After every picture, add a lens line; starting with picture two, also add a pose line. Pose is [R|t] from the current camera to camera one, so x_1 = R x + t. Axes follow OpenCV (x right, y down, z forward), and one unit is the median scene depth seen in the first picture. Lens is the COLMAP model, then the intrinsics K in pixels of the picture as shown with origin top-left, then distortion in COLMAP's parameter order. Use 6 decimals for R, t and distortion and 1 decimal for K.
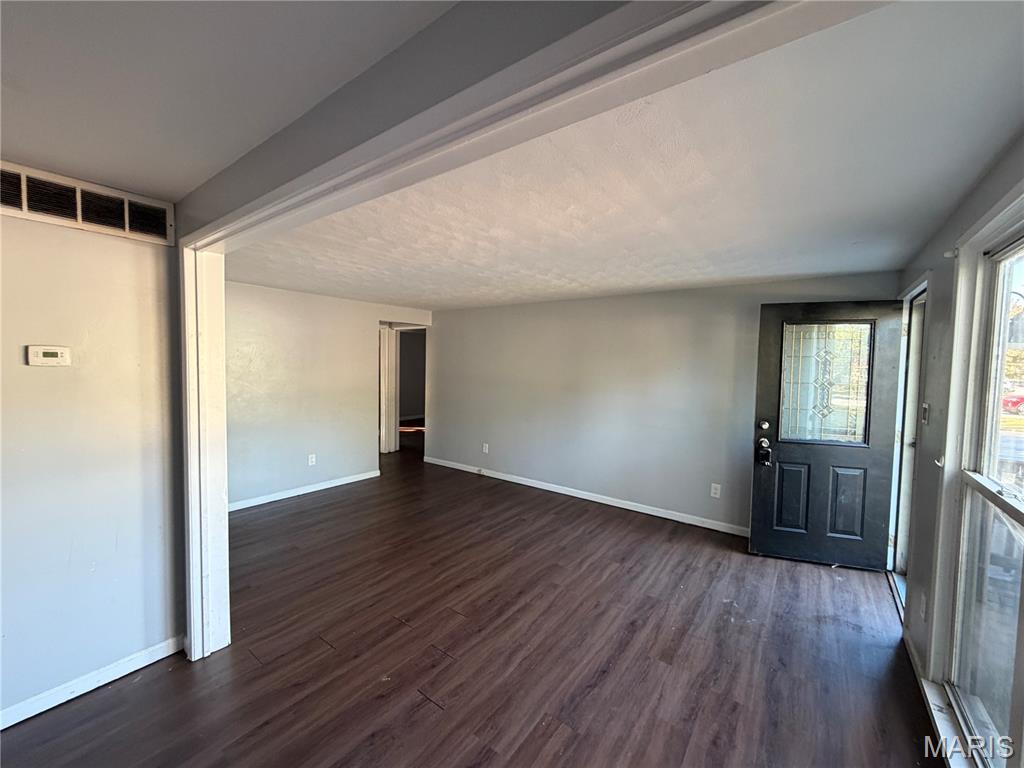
lens RADIAL K [[409.9, 0, 510.9], [0, 409.9, 383.7], [0, 0, 1]] dist [0.001041, 0.000313]
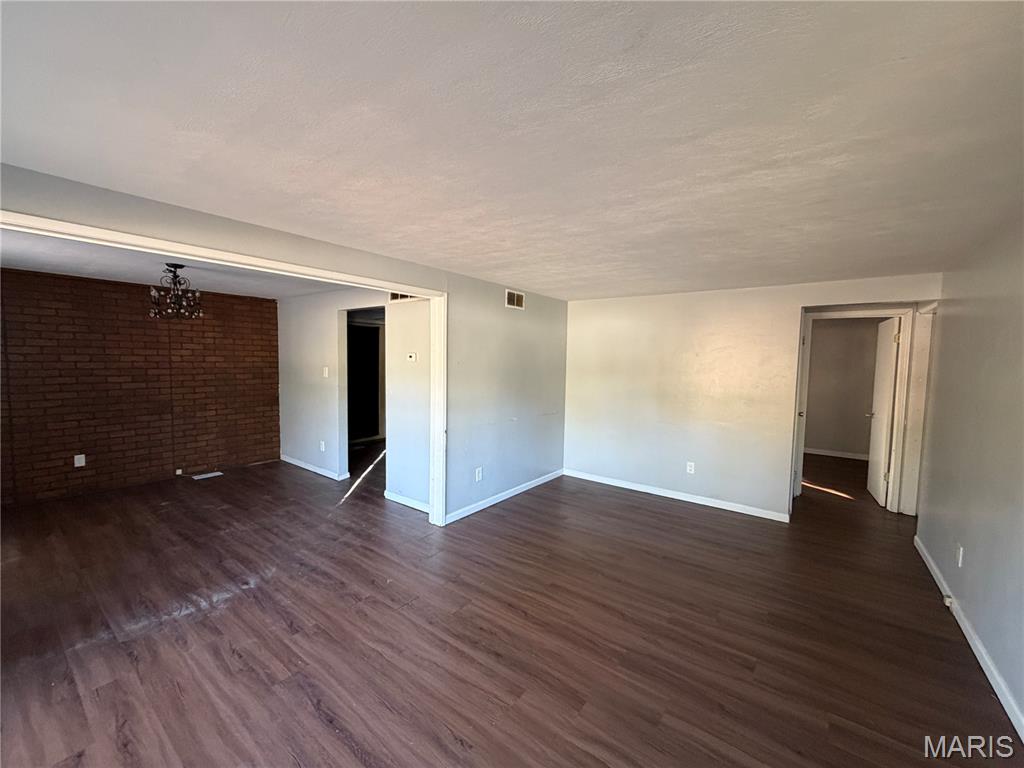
lens RADIAL K [[409.9, 0, 511.0], [0, 409.9, 383.8], [0, 0, 1]] dist [0.001041, 0.000313]
pose [[-0.004131, 0.044433, -0.999004, 0.874235], [-0.066574, 0.996784, 0.044609, -0.041432], [0.997773, 0.066692, -0.001160, 1.117318]]
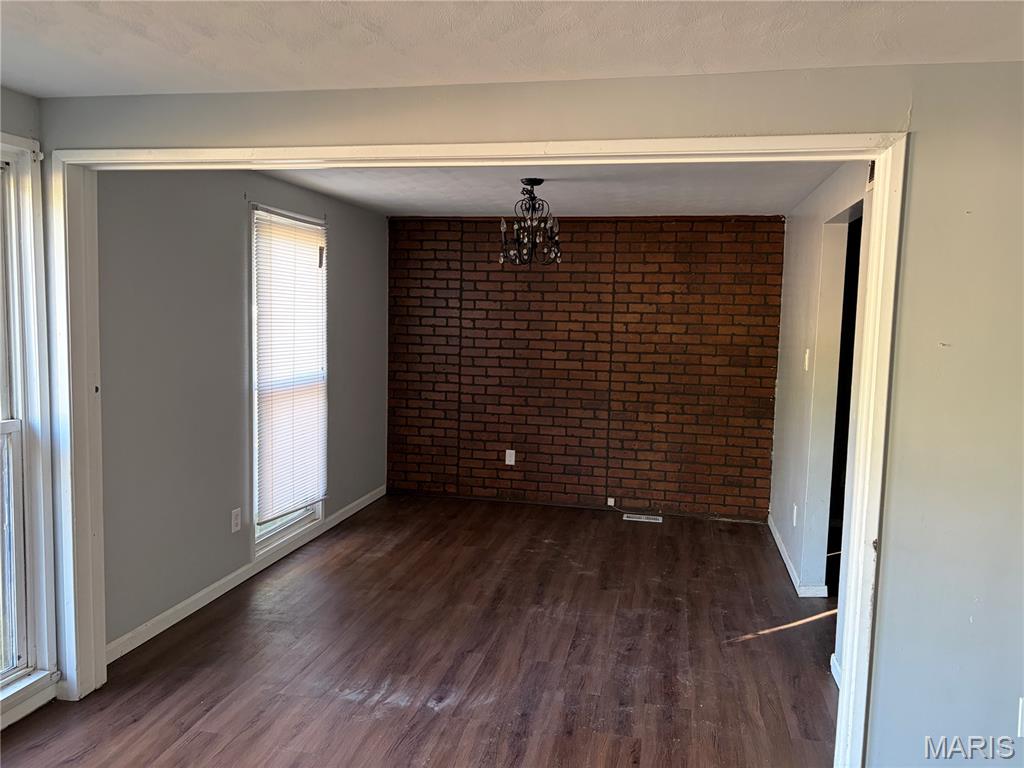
lens RADIAL K [[771.4, 0, 512.4], [0, 771.4, 384.2], [0, 0, 1]] dist [0.037838, -0.009766]
pose [[-0.908315, -0.003798, -0.418270, 0.209962], [-0.062913, 0.989824, 0.127632, -0.076854], [0.413529, 0.142245, -0.899311, 1.540914]]
